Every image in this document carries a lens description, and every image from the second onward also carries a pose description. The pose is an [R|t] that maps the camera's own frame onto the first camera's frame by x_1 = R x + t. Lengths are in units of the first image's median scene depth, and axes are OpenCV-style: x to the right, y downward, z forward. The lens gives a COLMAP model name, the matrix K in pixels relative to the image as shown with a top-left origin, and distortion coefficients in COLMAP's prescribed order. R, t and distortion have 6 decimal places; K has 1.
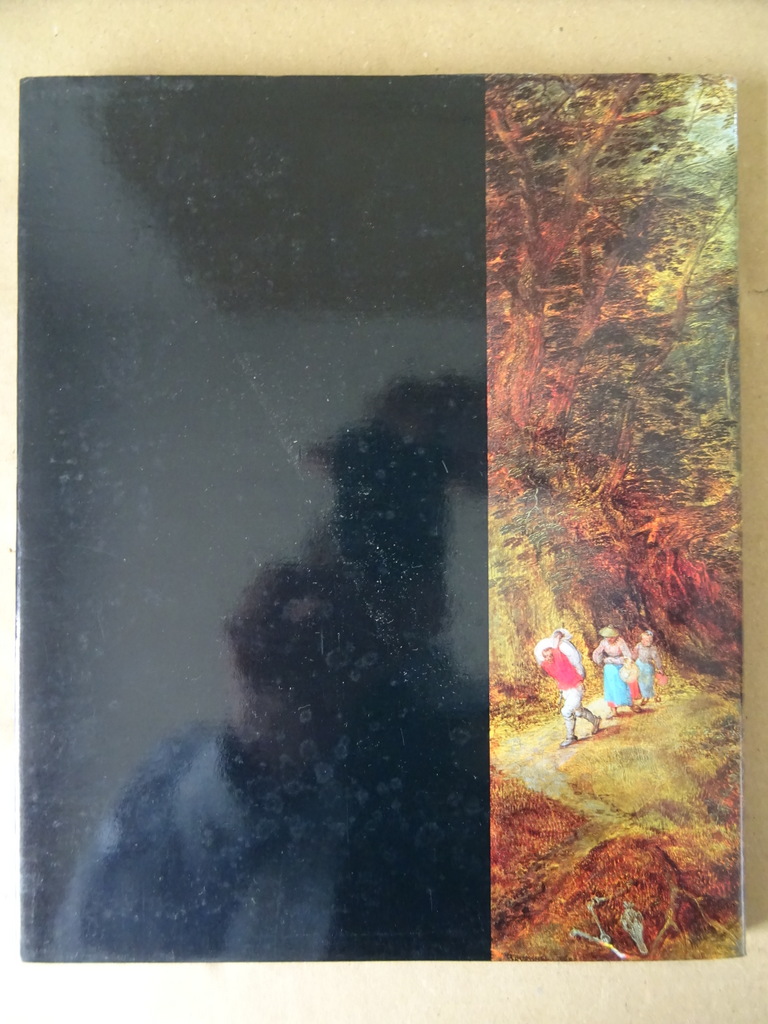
lens RADIAL K [[708.6, 0, 384.0], [0, 708.6, 512.0], [0, 0, 1]] dist [-0.000780, -0.001099]
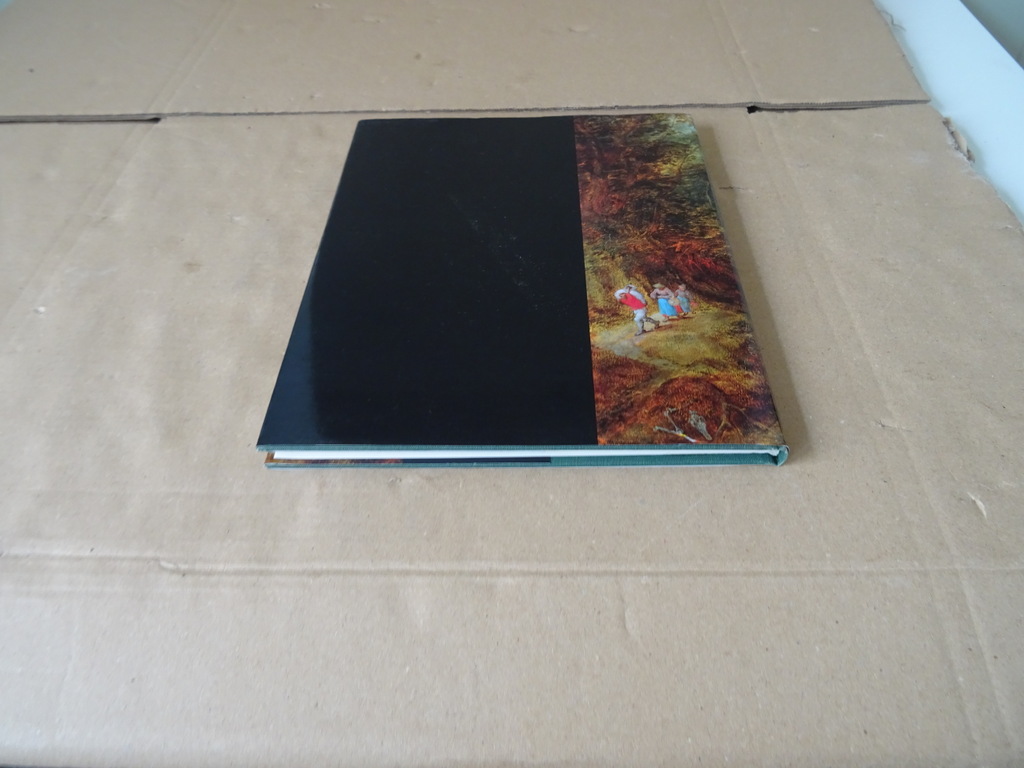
lens RADIAL K [[708.6, 0, 516.7], [0, 708.6, 387.9], [0, 0, 1]] dist [-0.000780, -0.001099]
pose [[0.999340, -0.005813, -0.035862, 0.043039], [-0.018535, 0.767391, -0.640911, 1.422273], [0.031246, 0.641153, 0.766777, -0.129718]]
